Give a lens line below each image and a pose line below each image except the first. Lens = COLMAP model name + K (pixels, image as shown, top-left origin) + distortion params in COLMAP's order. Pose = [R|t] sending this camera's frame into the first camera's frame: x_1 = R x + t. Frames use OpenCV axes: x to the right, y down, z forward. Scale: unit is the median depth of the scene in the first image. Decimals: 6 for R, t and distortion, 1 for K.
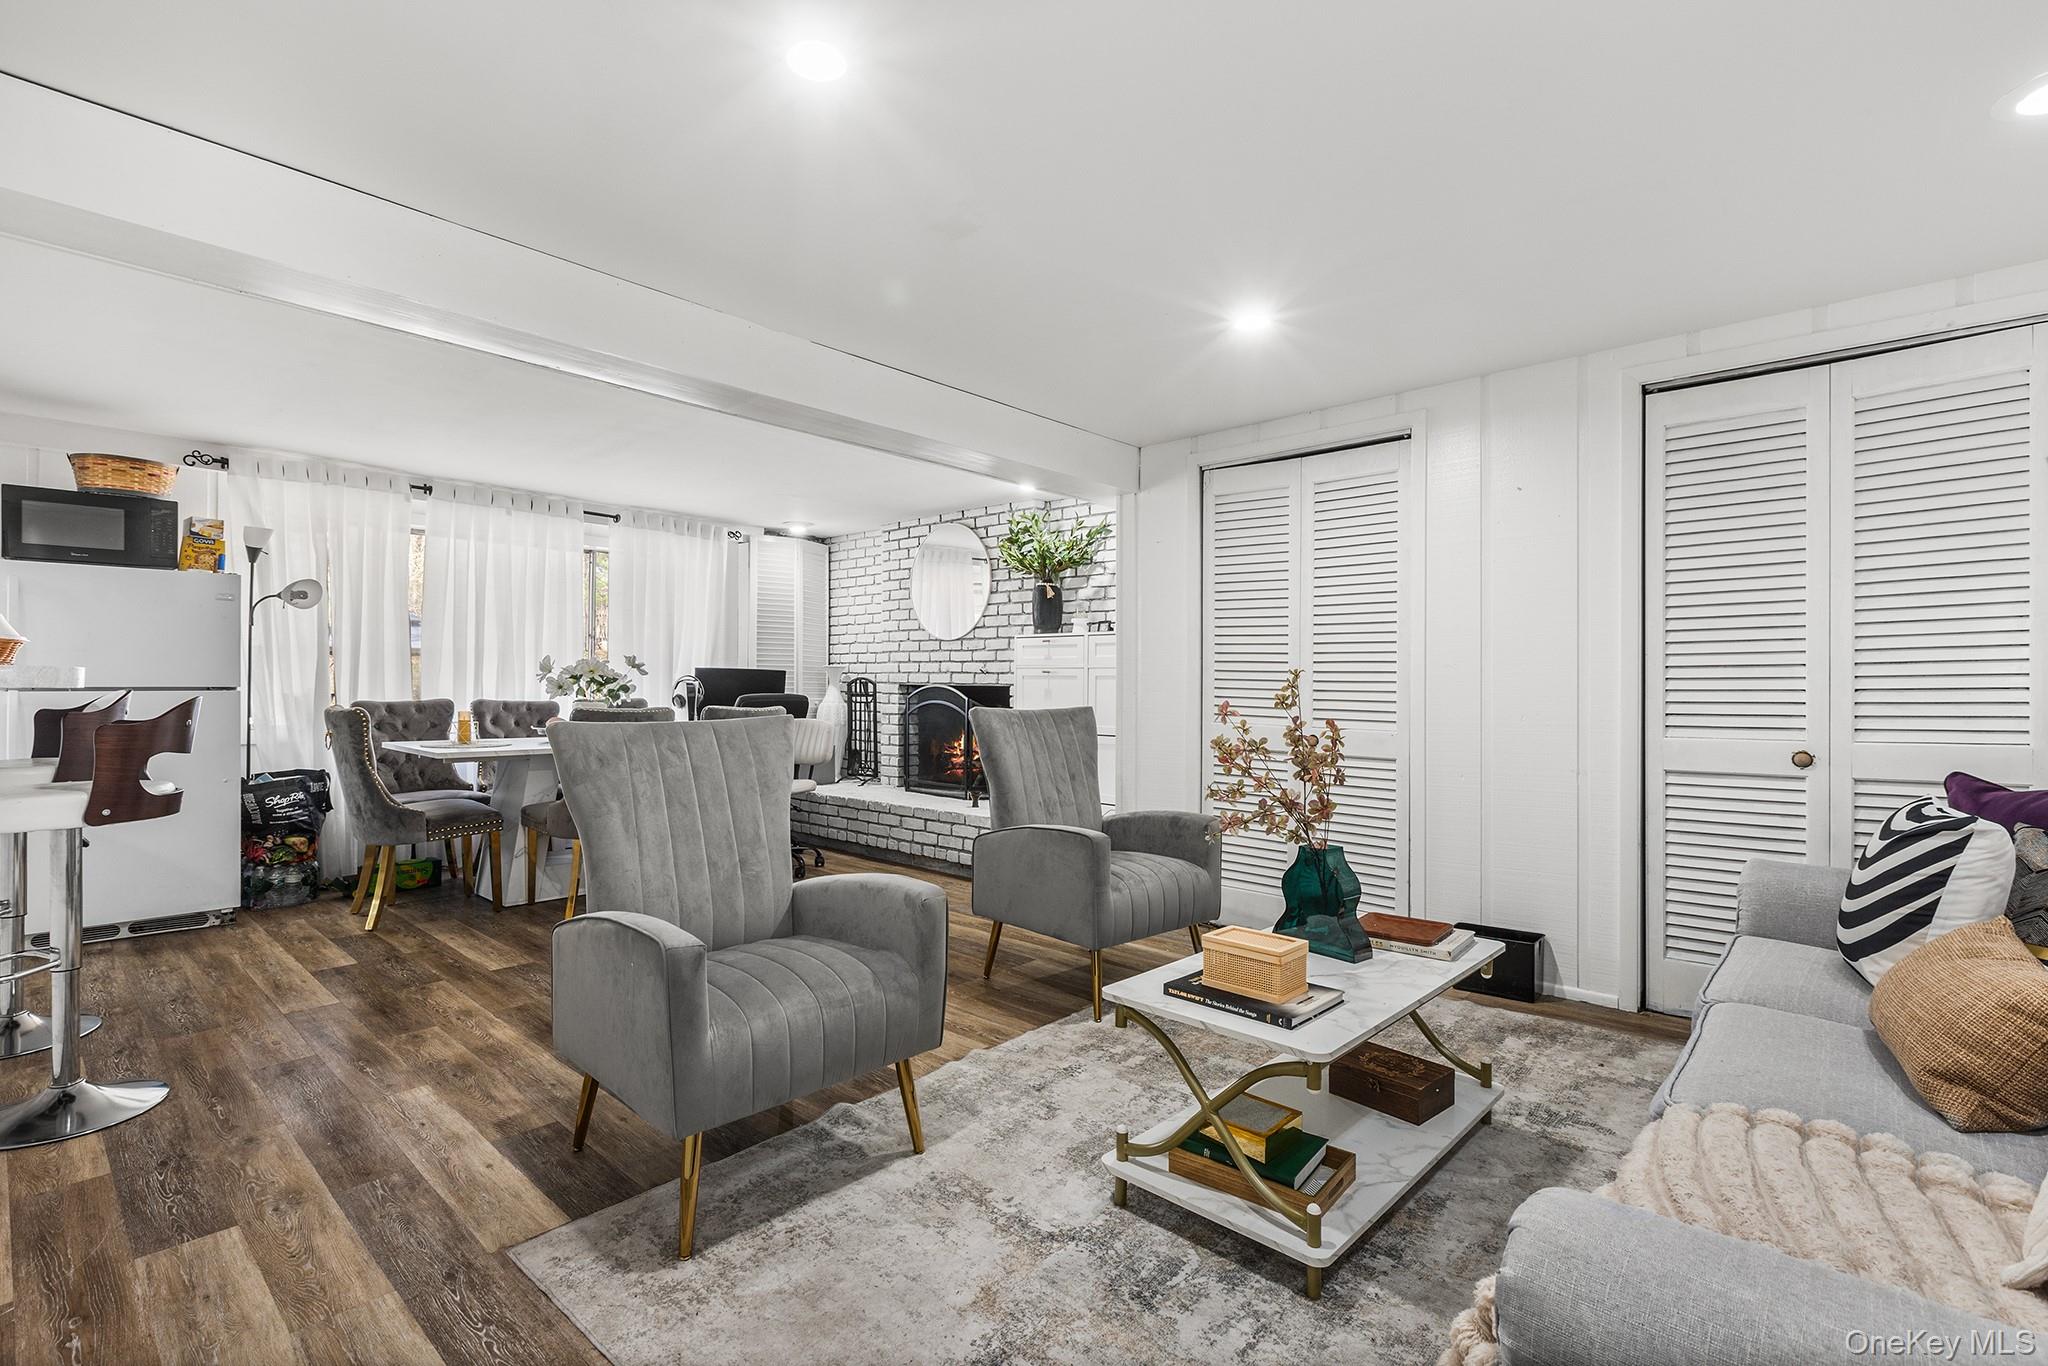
lens RADIAL K [[943.2, 0, 1025.5], [0, 943.2, 686.9], [0, 0, 1]] dist [0.000505, 0.000466]
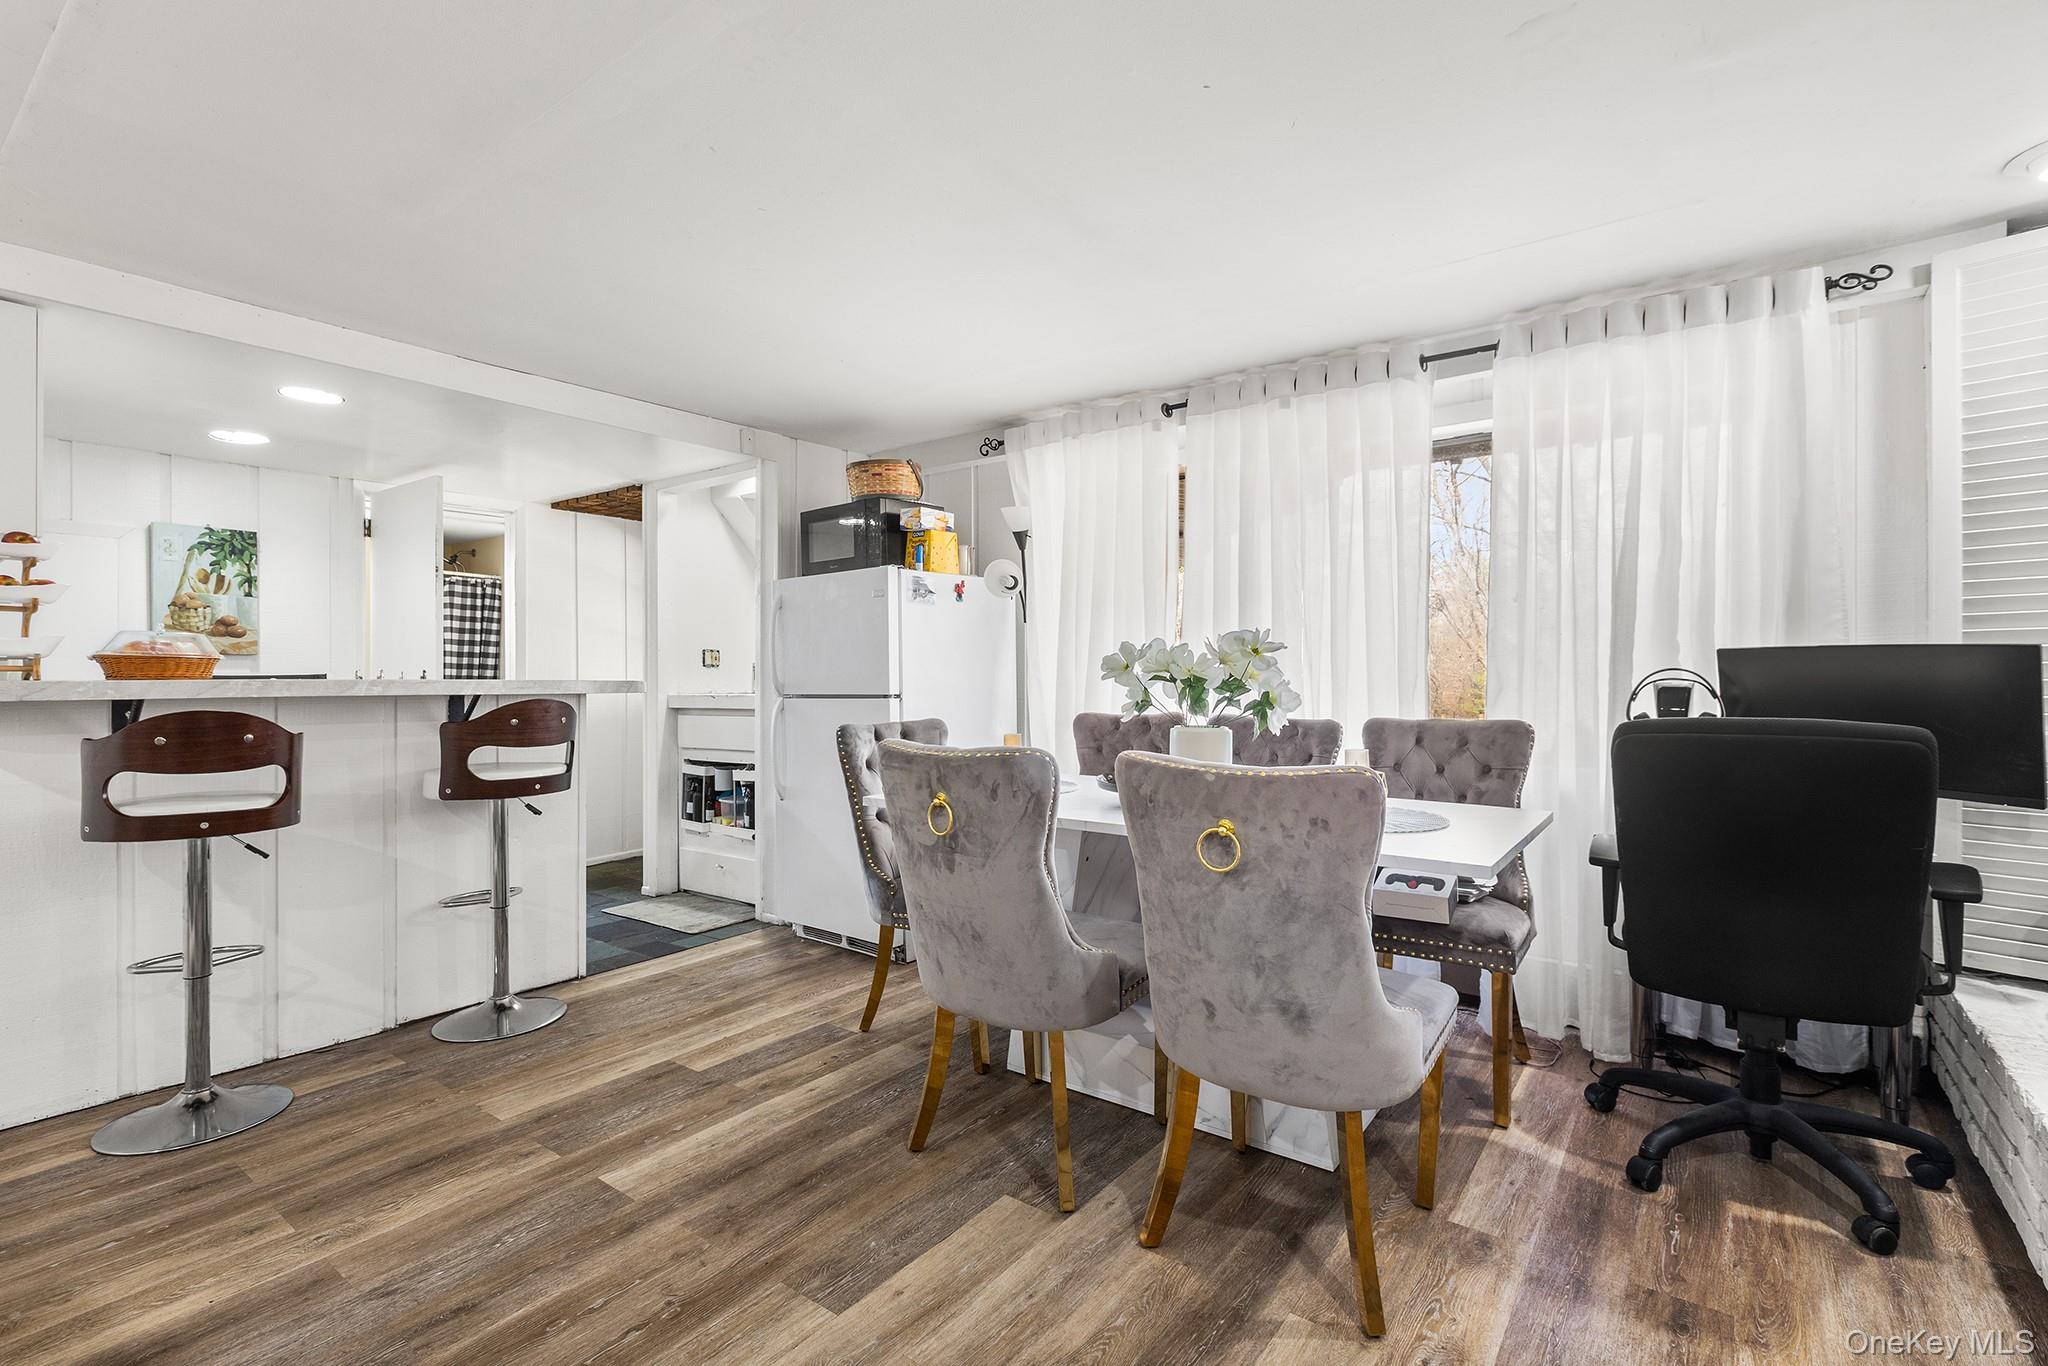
lens RADIAL K [[943.2, 0, 1034.1], [0, 943.2, 693.3], [0, 0, 1]] dist [0.000505, 0.000466]
pose [[0.088517, 0.001823, -0.996073, 0.032927], [-0.001581, 0.999997, 0.001690, -0.002027], [0.996073, 0.001425, 0.088520, 0.909660]]
